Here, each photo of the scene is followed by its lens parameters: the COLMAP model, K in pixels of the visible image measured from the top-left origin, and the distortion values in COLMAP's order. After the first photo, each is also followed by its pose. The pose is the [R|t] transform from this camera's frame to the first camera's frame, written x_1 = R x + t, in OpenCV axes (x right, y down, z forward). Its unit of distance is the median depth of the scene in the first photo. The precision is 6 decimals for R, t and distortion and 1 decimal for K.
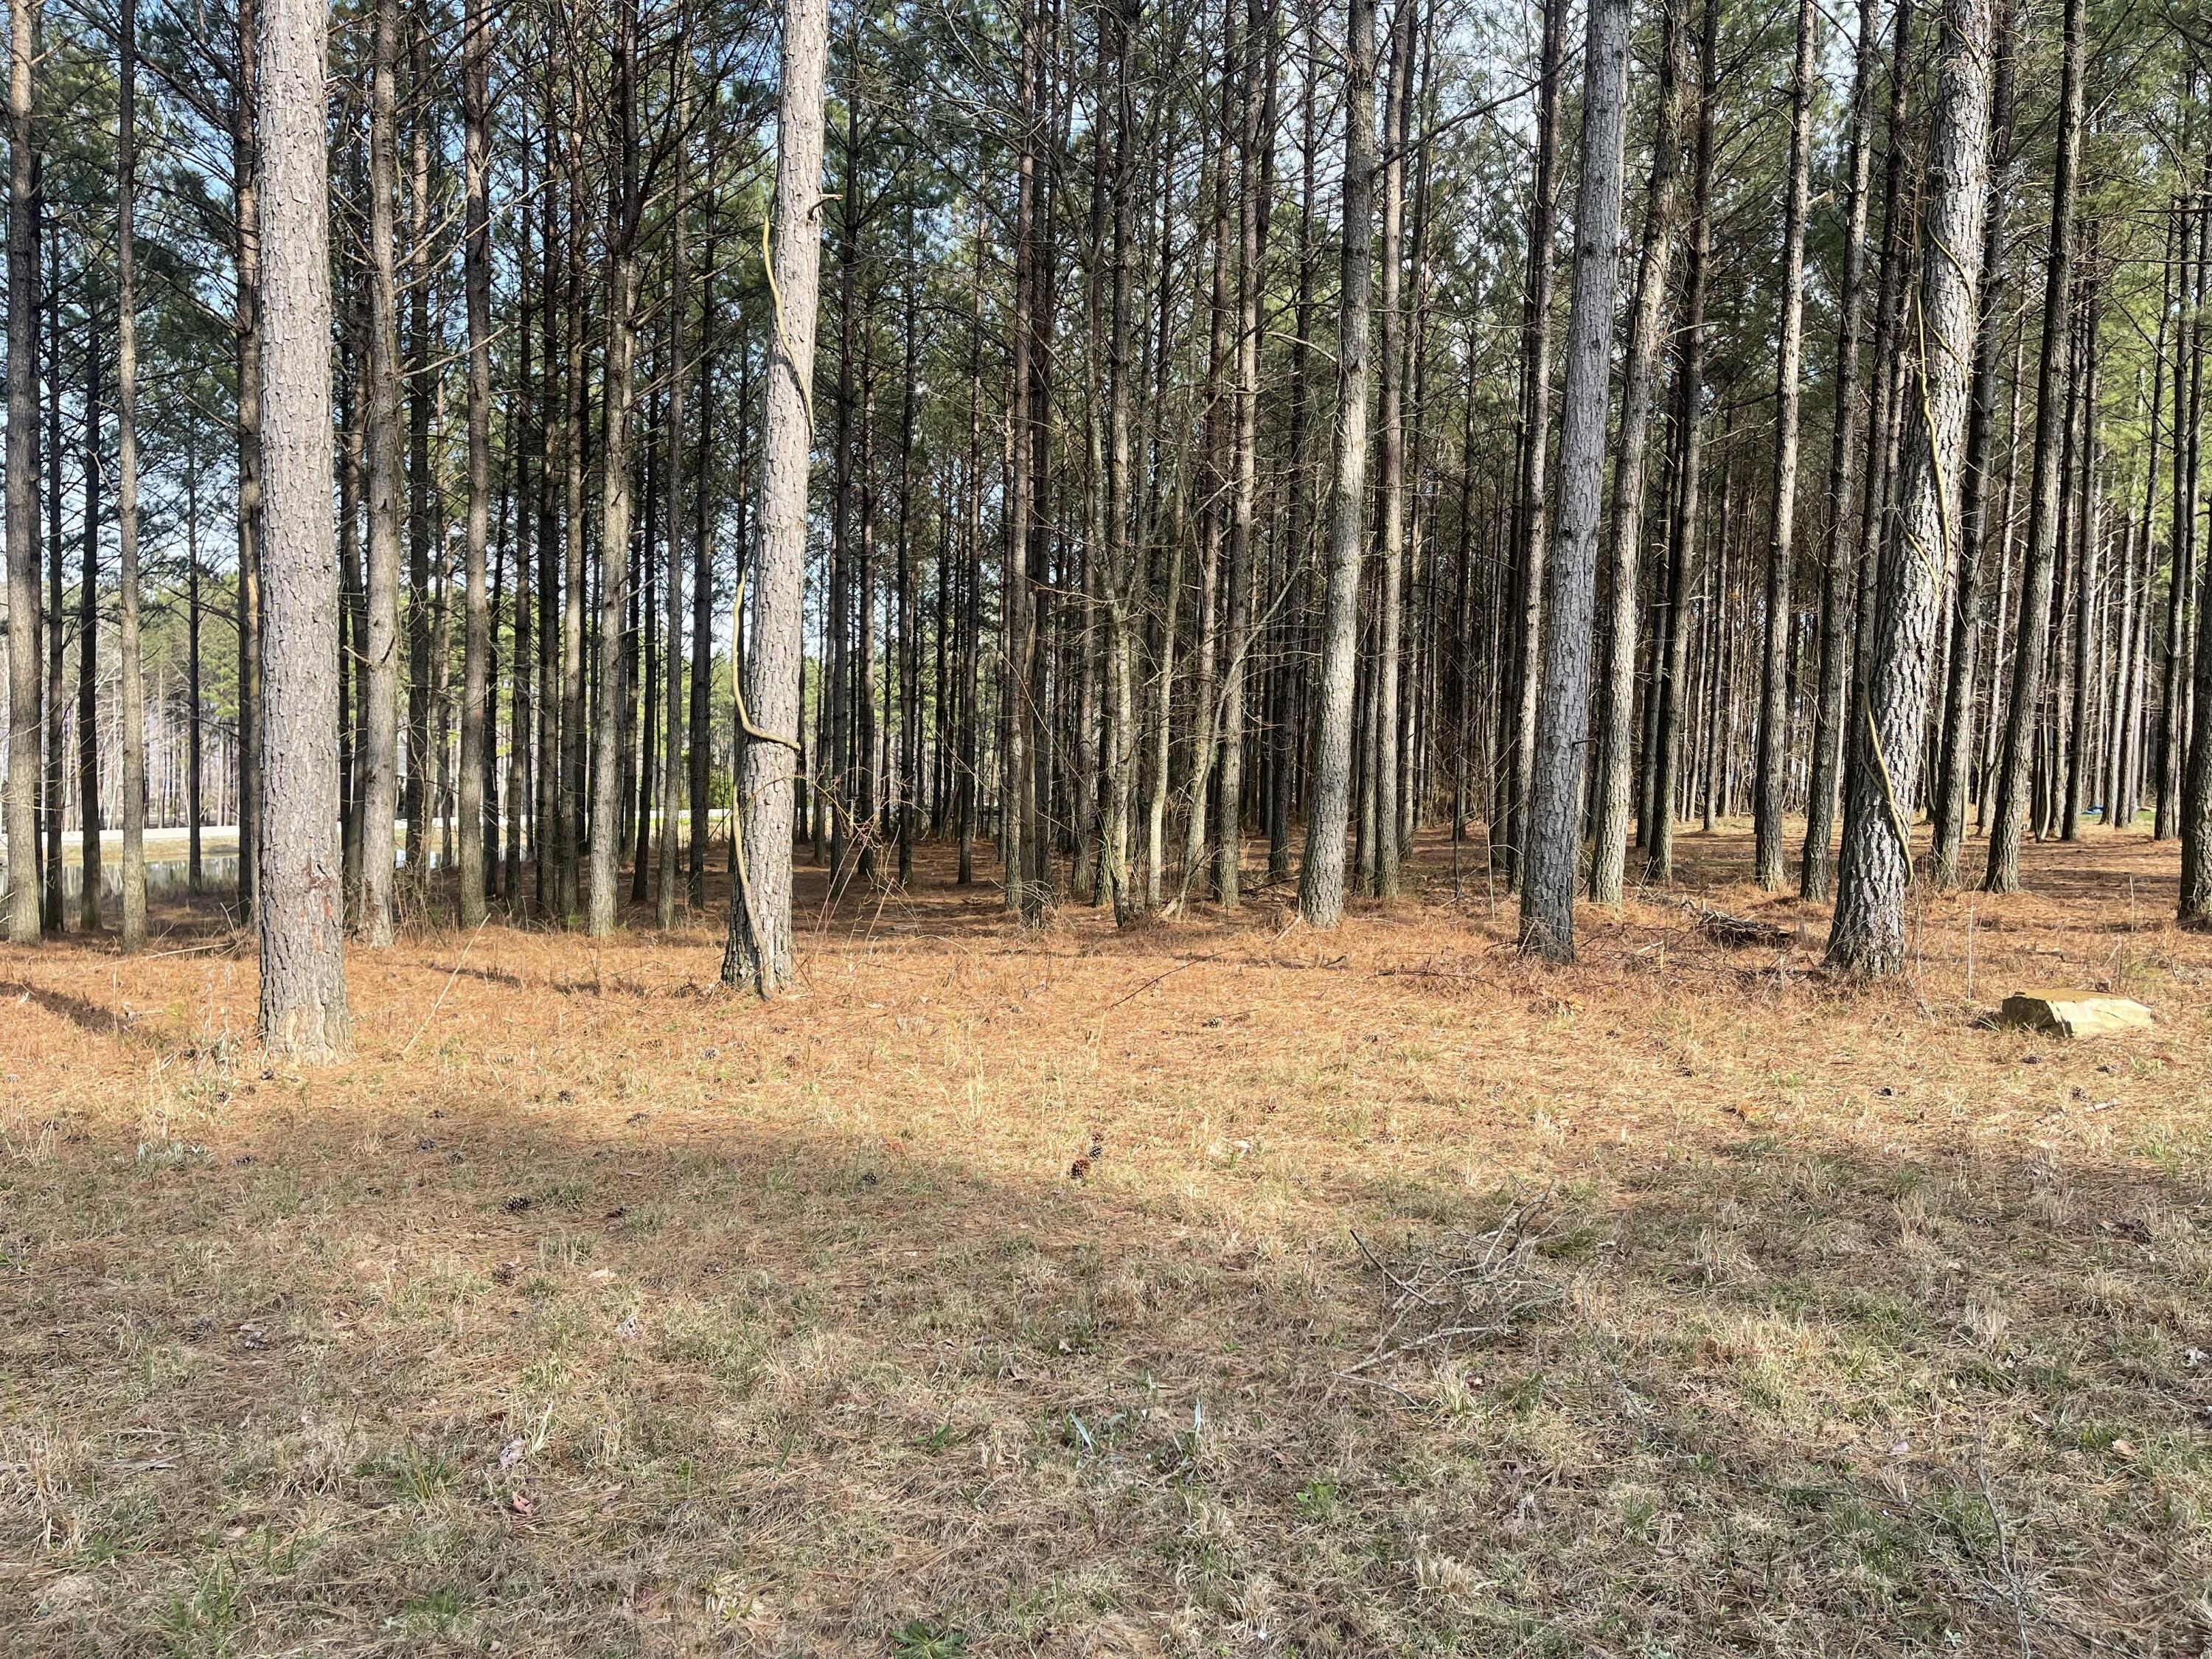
lens RADIAL K [[1611.3, 0, 1111.3], [0, 1611.3, 831.5], [0, 0, 1]] dist [-0.003769, -0.037901]
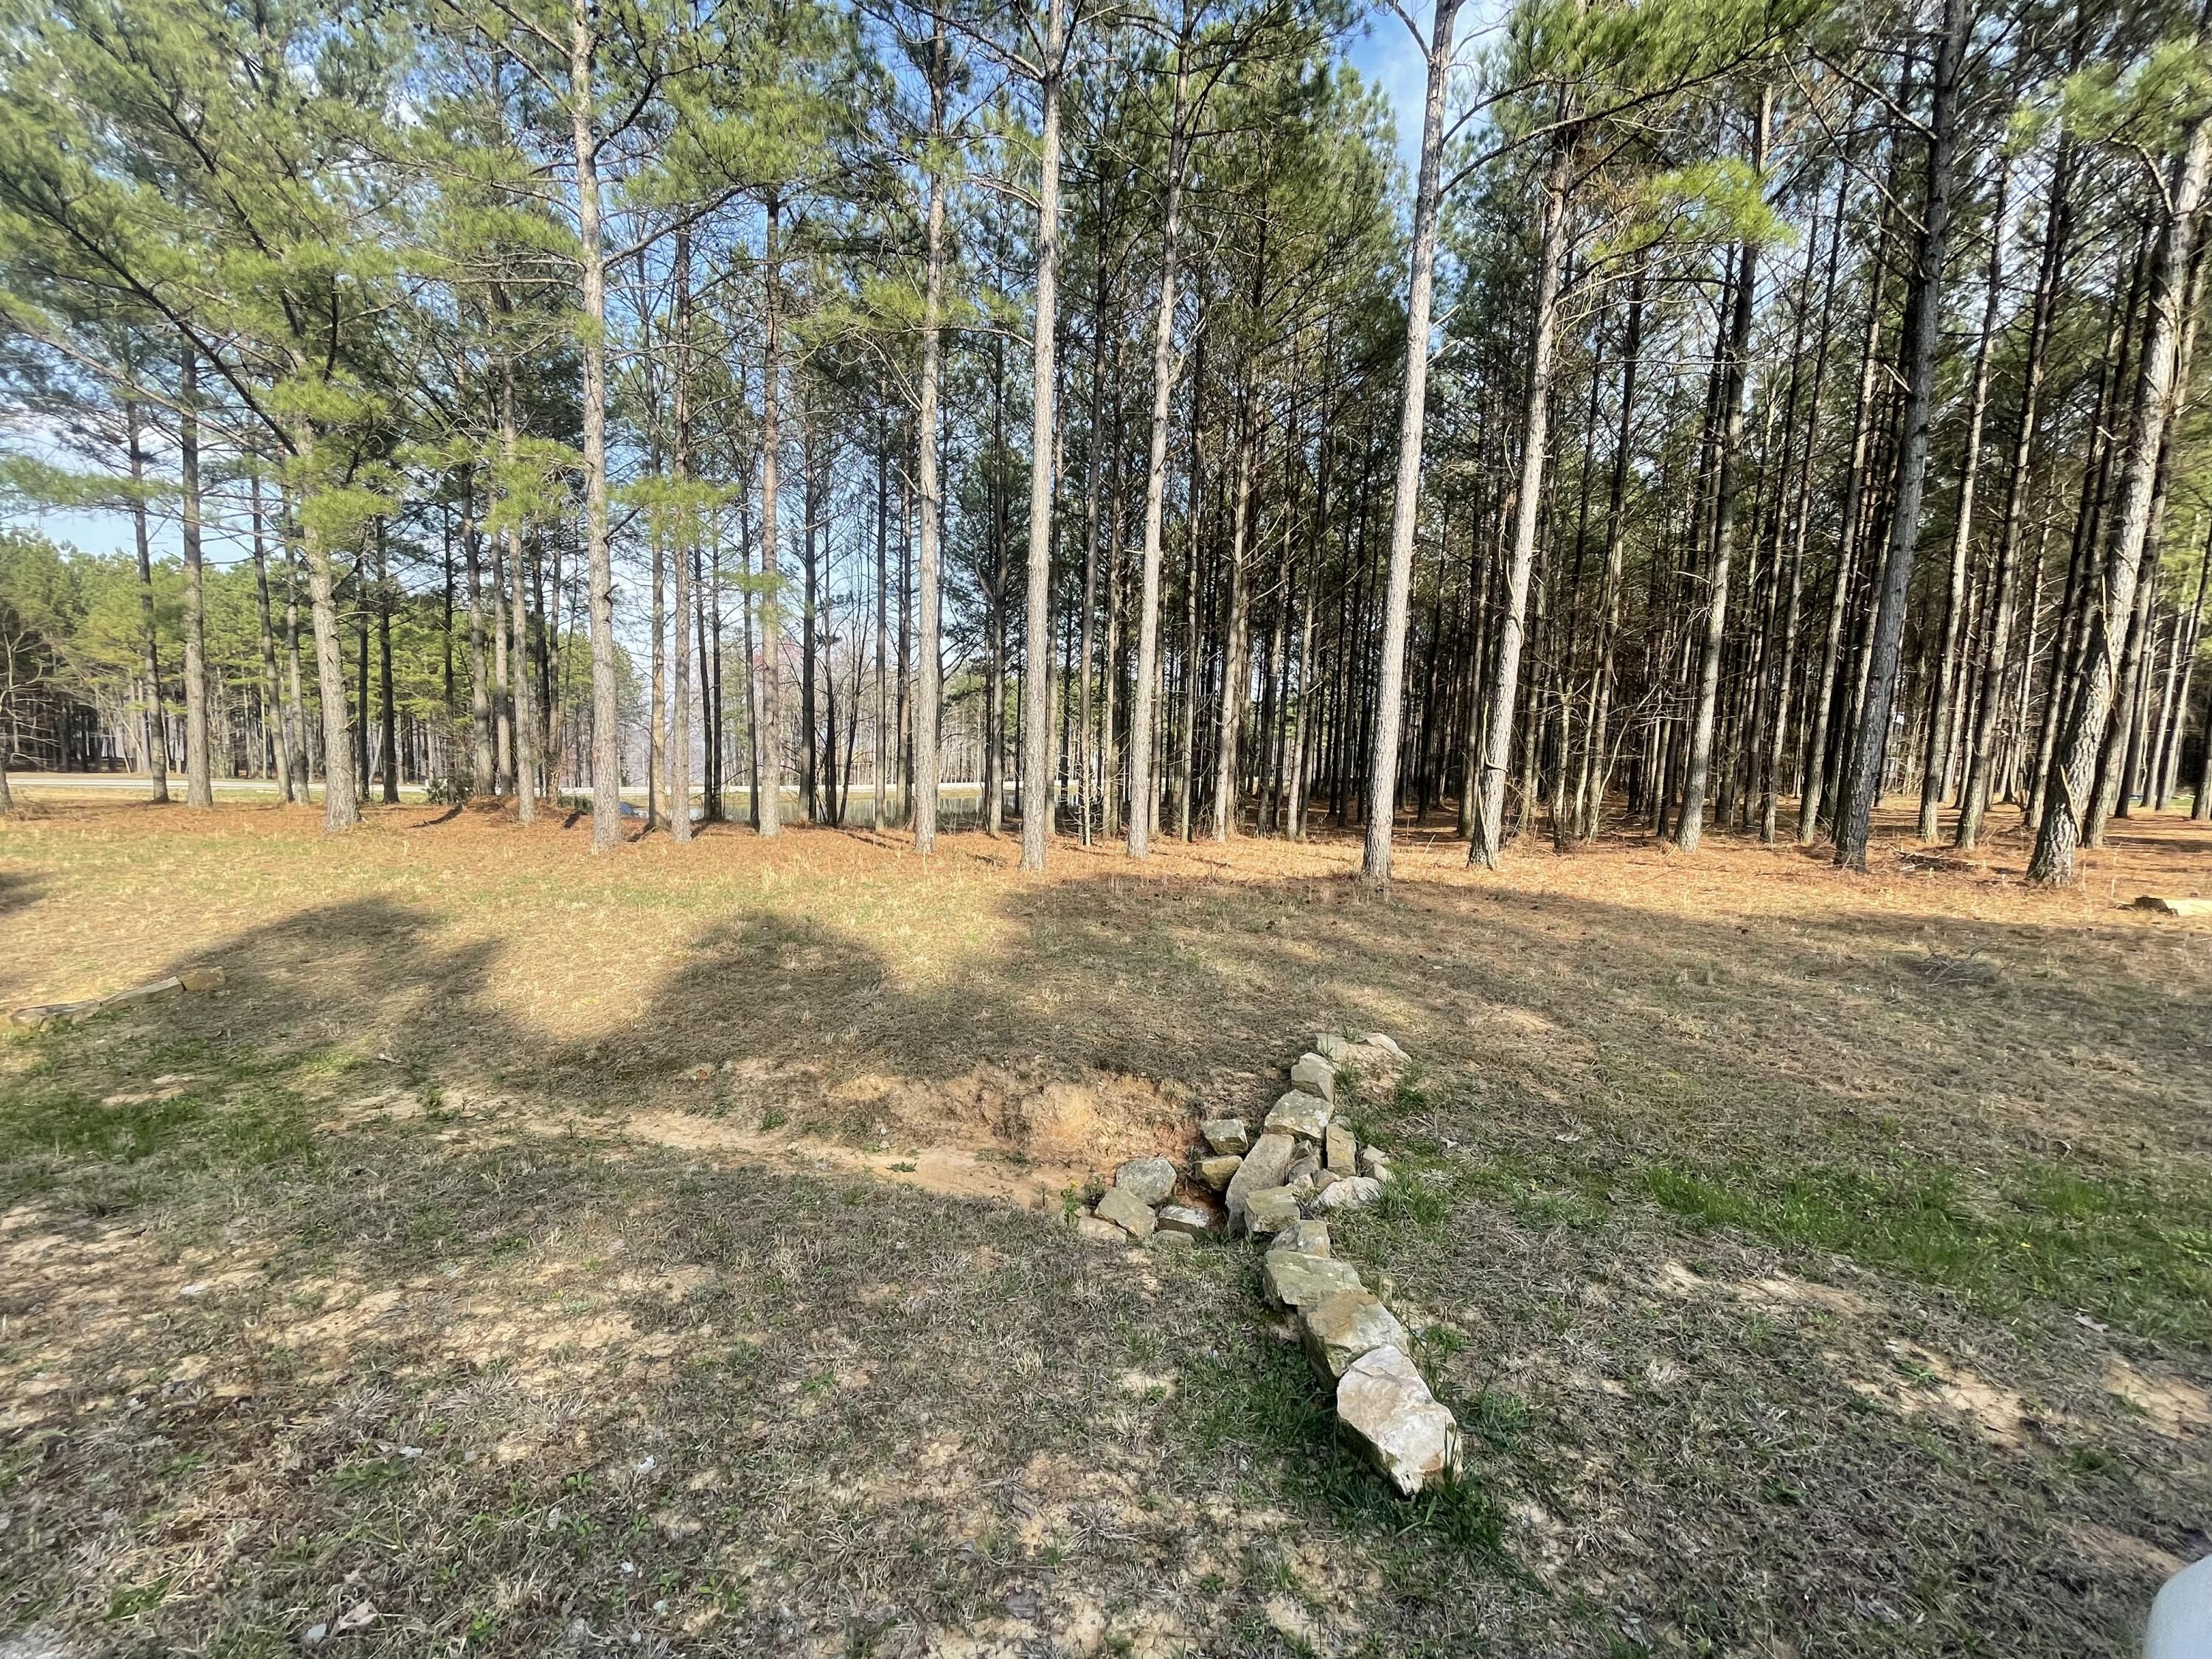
lens RADIAL K [[880.0, 0, 1099.0], [0, 880.0, 823.0], [0, 0, 1]] dist [-0.016624, -0.000363]
pose [[0.950666, 0.029900, -0.308771, -0.415712], [-0.017945, 0.998978, 0.041485, -0.020669], [0.309696, -0.033897, 0.950231, -0.533113]]
